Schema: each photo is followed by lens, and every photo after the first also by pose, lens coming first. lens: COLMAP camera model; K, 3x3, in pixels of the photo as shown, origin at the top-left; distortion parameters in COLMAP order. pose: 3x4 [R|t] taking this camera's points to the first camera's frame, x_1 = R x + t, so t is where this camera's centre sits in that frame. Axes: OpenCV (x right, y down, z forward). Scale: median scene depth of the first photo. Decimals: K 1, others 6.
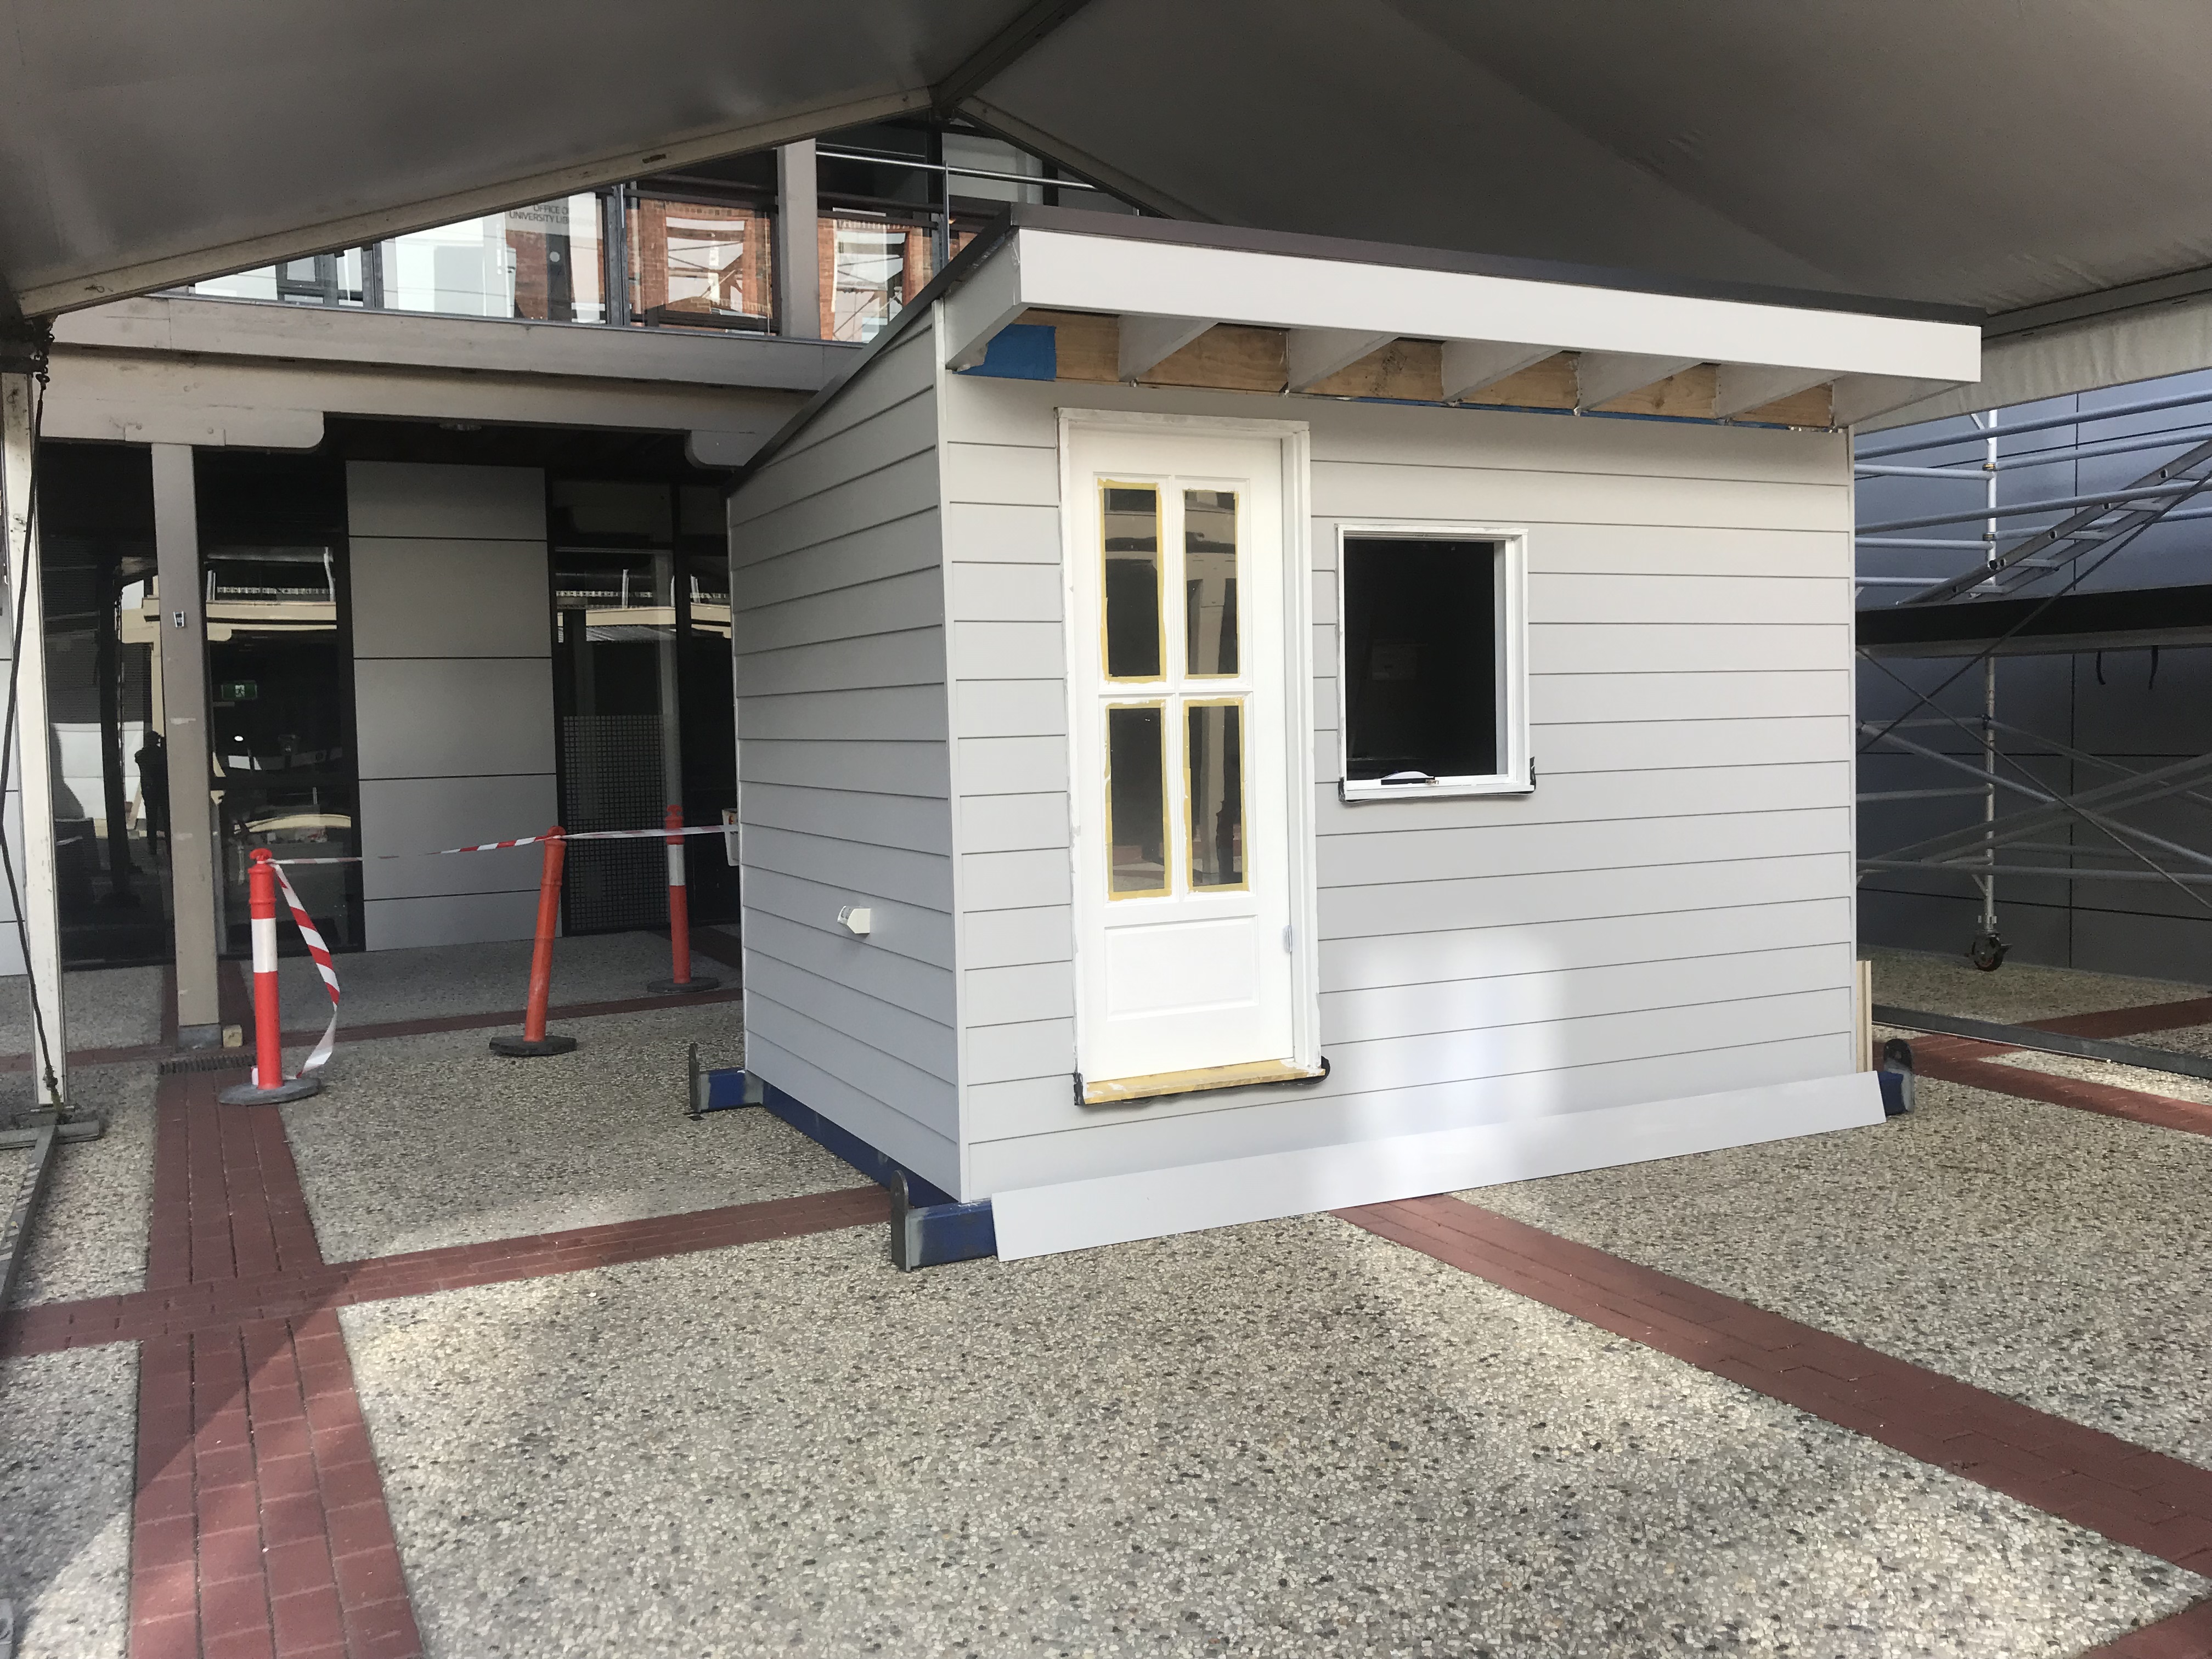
lens RADIAL K [[1820.9, 0, 1106.8], [0, 1820.9, 827.6], [0, 0, 1]] dist [-0.036892, -0.005987]
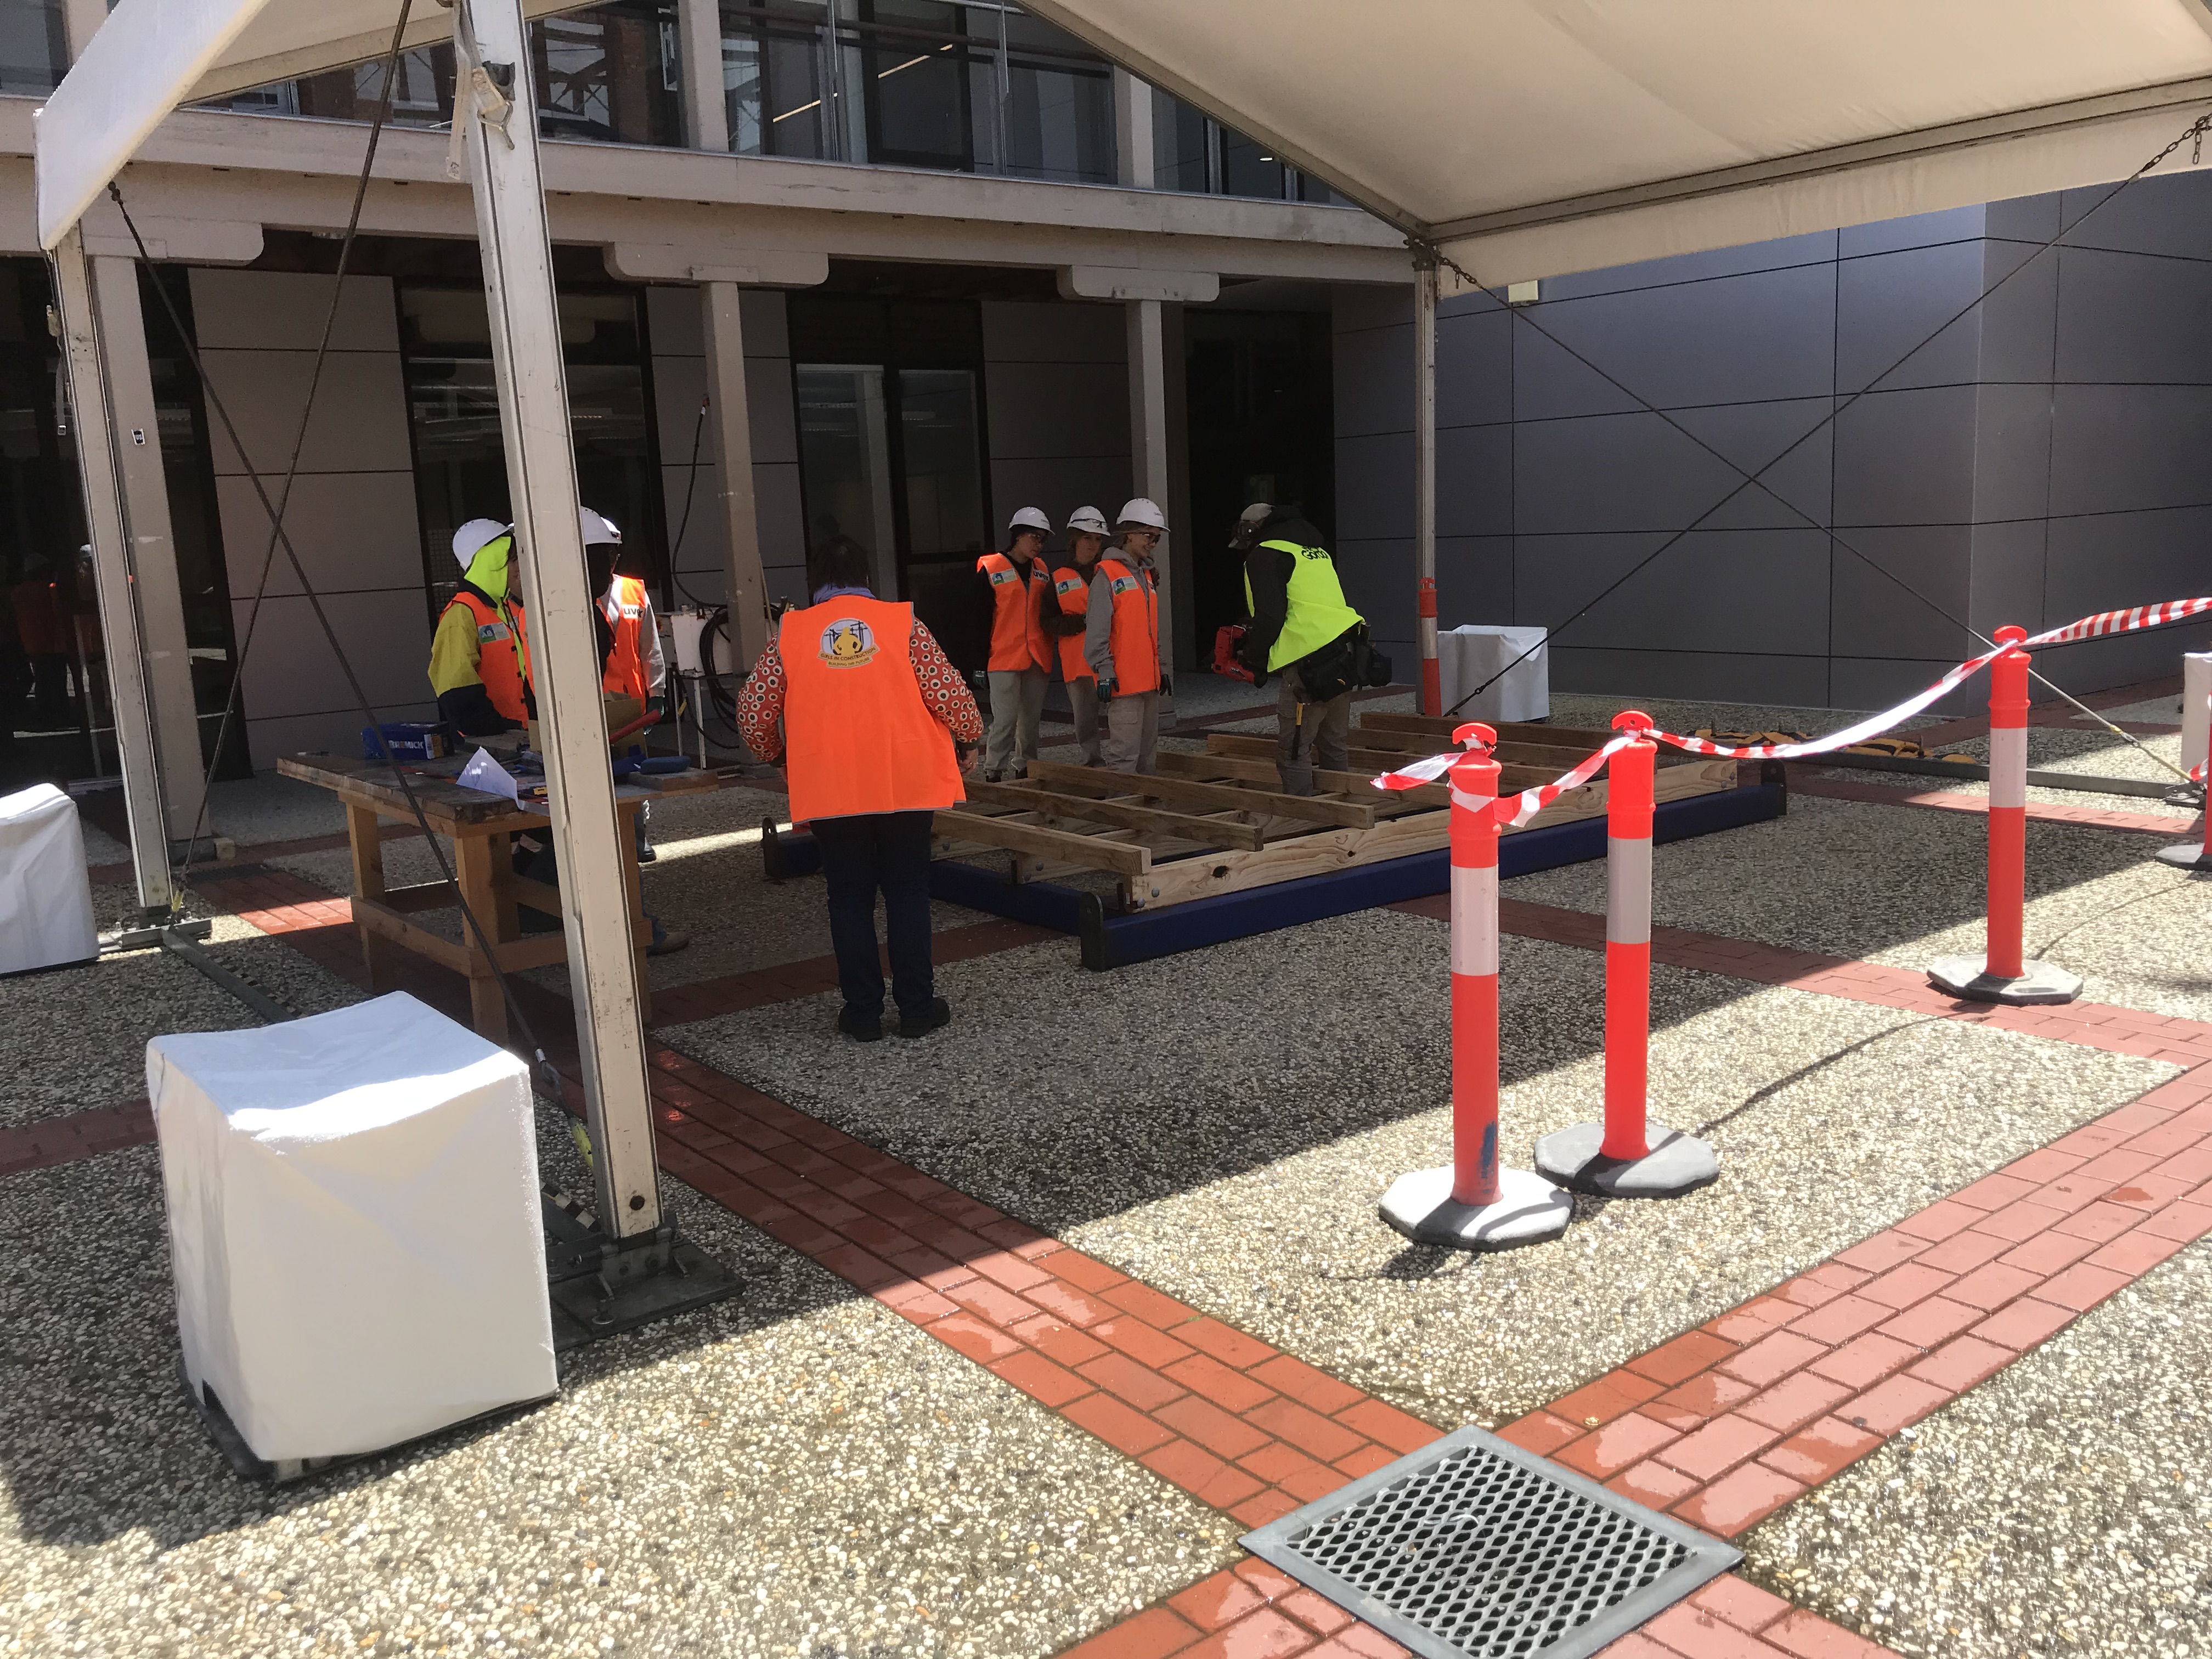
lens RADIAL K [[1820.9, 0, 1107.4], [0, 1820.9, 831.6], [0, 0, 1]] dist [-0.036892, -0.005987]
pose [[0.982283, -0.052629, 0.179864, -0.372155], [0.032961, 0.993314, 0.110639, 0.020865], [-0.184484, -0.102751, 0.977450, -0.207456]]
